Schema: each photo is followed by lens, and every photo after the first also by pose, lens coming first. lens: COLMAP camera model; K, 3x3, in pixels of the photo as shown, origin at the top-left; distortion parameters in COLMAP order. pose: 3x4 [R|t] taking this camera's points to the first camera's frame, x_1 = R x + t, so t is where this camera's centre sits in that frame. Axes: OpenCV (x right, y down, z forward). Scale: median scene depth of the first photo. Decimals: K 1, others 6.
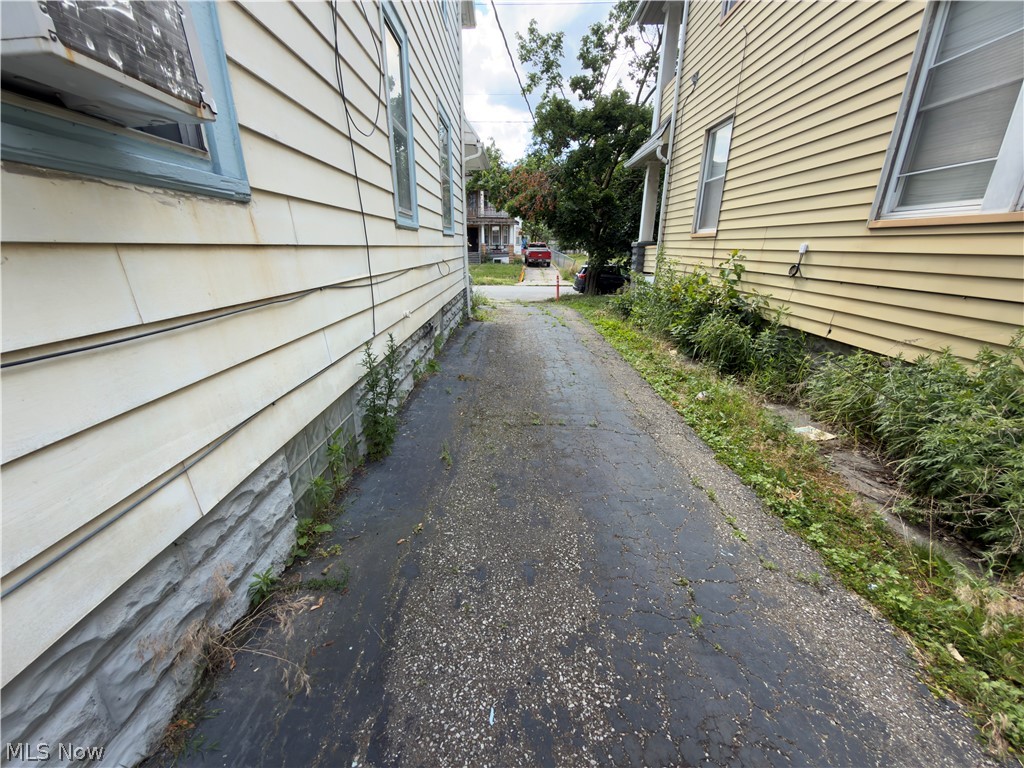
lens RADIAL K [[410.2, 0, 515.4], [0, 410.2, 385.5], [0, 0, 1]] dist [-0.002288, 0.000740]
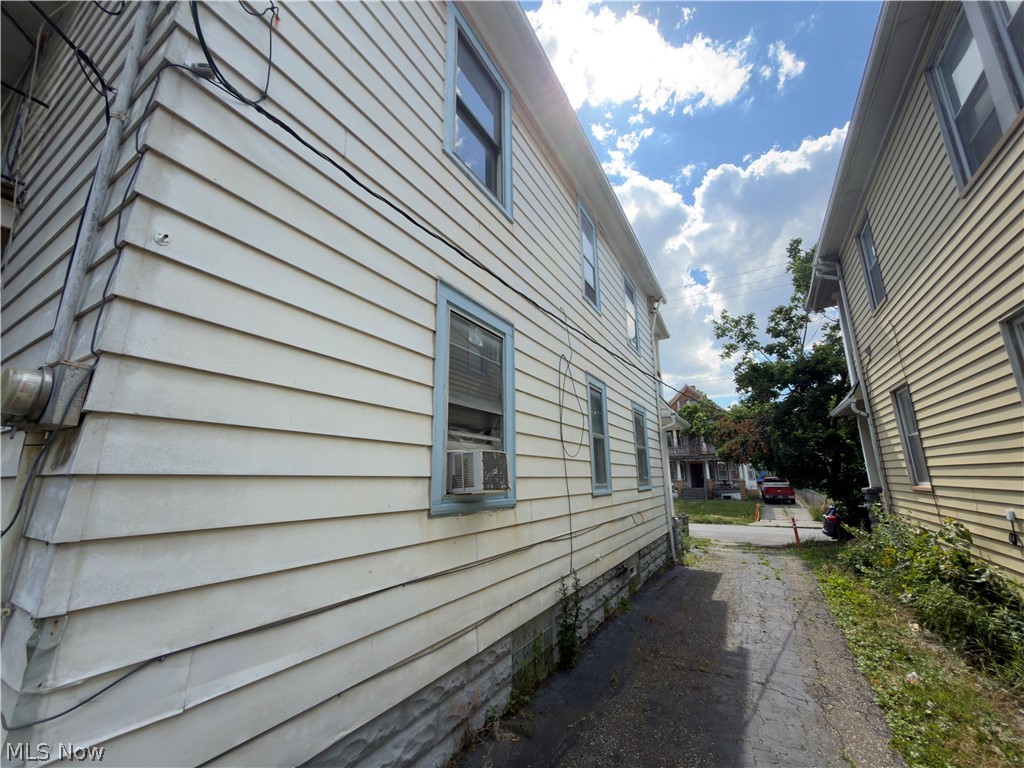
lens RADIAL K [[410.2, 0, 508.0], [0, 410.2, 383.6], [0, 0, 1]] dist [-0.002288, 0.000740]
pose [[0.858794, -0.131846, -0.495065, 0.209208], [-0.148926, 0.860346, -0.487470, 0.036343], [0.490198, 0.492364, 0.719225, -0.386333]]
